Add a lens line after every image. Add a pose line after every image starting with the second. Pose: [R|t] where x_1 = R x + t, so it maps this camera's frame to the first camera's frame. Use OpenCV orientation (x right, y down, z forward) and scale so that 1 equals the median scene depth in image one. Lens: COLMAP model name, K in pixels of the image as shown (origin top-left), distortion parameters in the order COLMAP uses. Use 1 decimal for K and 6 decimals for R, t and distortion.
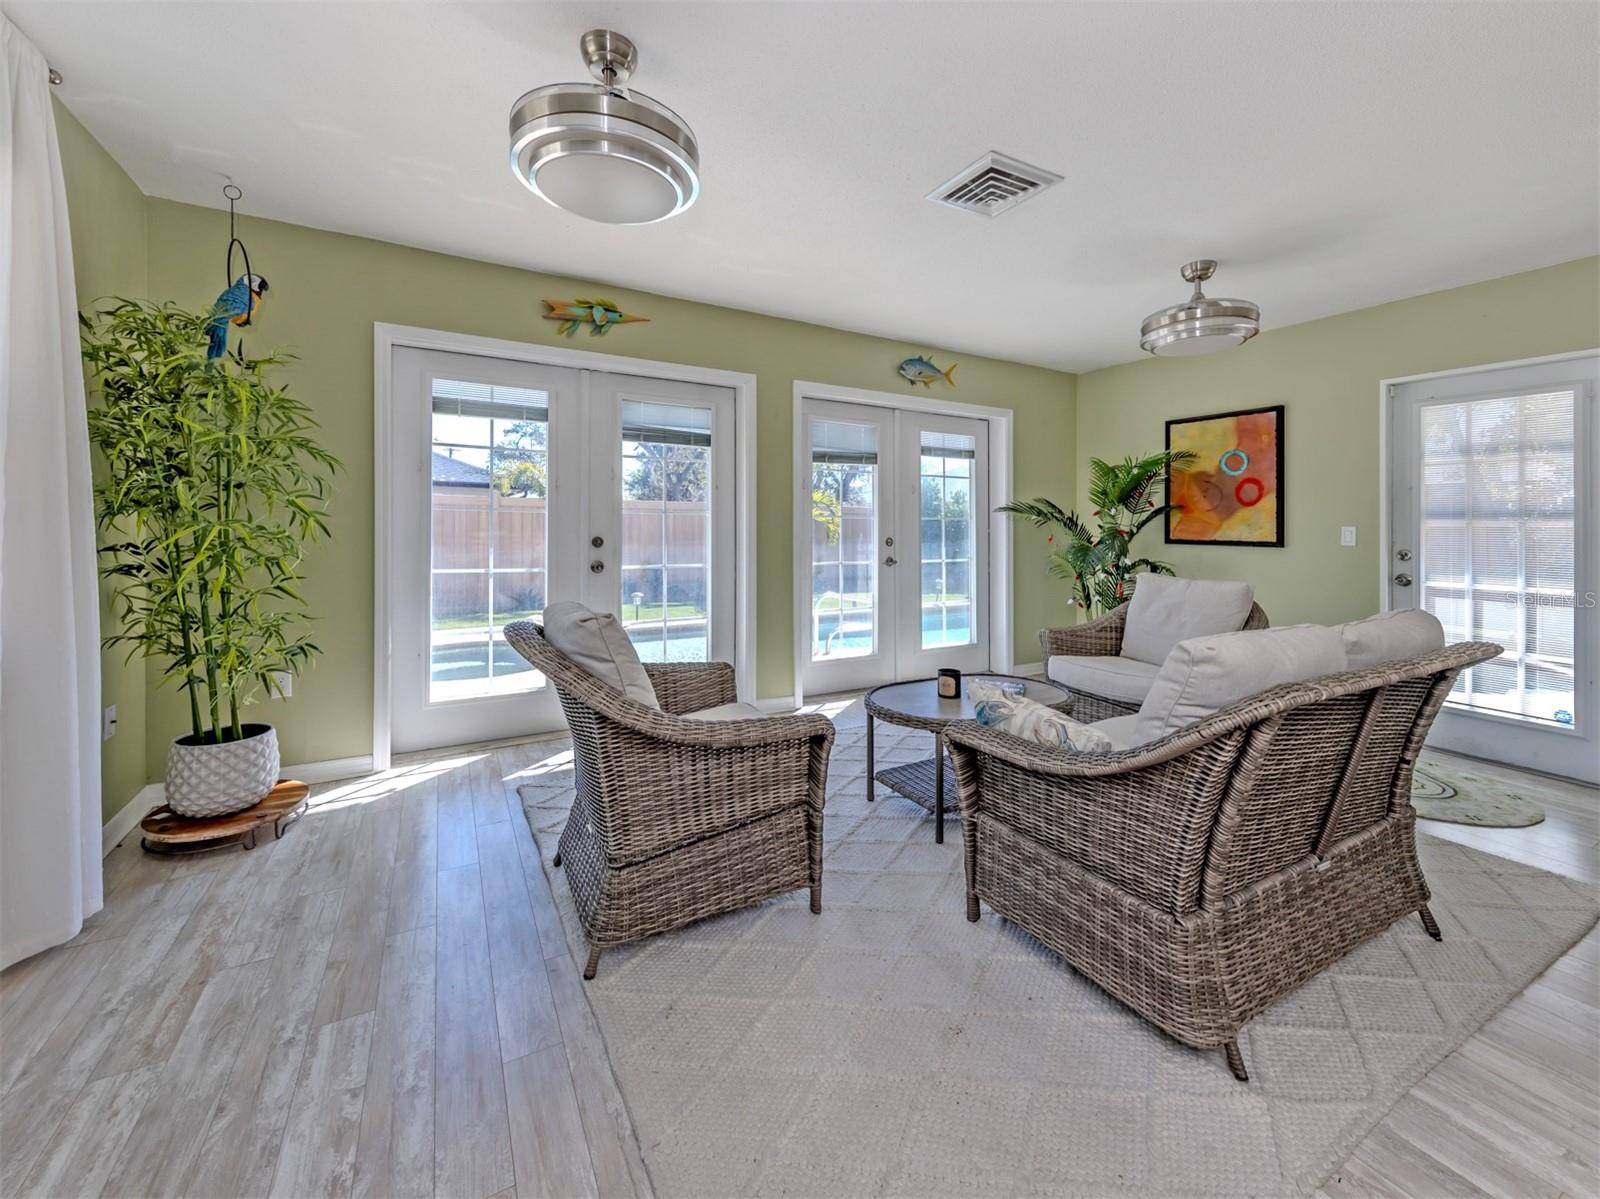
lens RADIAL K [[632.8, 0, 791.6], [0, 632.8, 534.6], [0, 0, 1]] dist [0.001086, -0.000819]
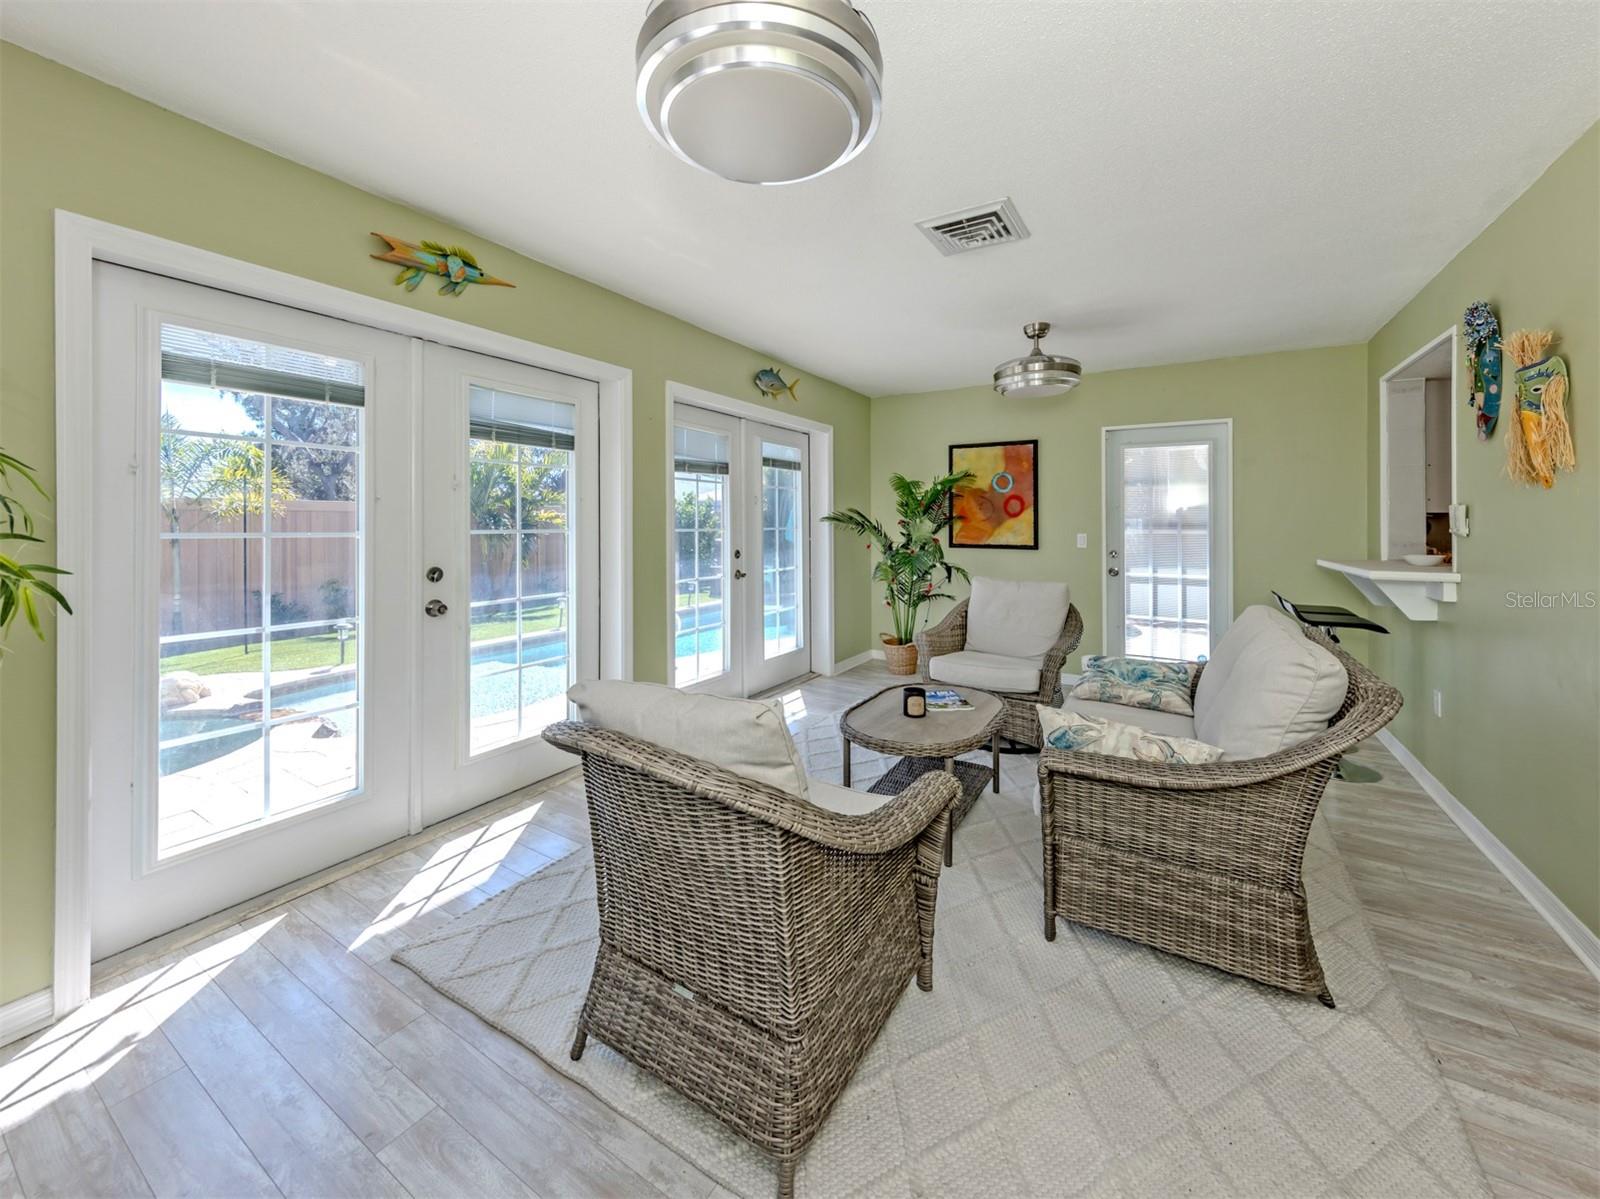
lens RADIAL K [[611.9, 0, 802.3], [0, 611.9, 527.6], [0, 0, 1]] dist [0.001730, -0.000380]
pose [[0.869574, -0.013481, 0.493618, -0.274686], [0.015271, 0.999883, 0.000405, -0.034603], [-0.493566, 0.007186, 0.869679, 0.161814]]
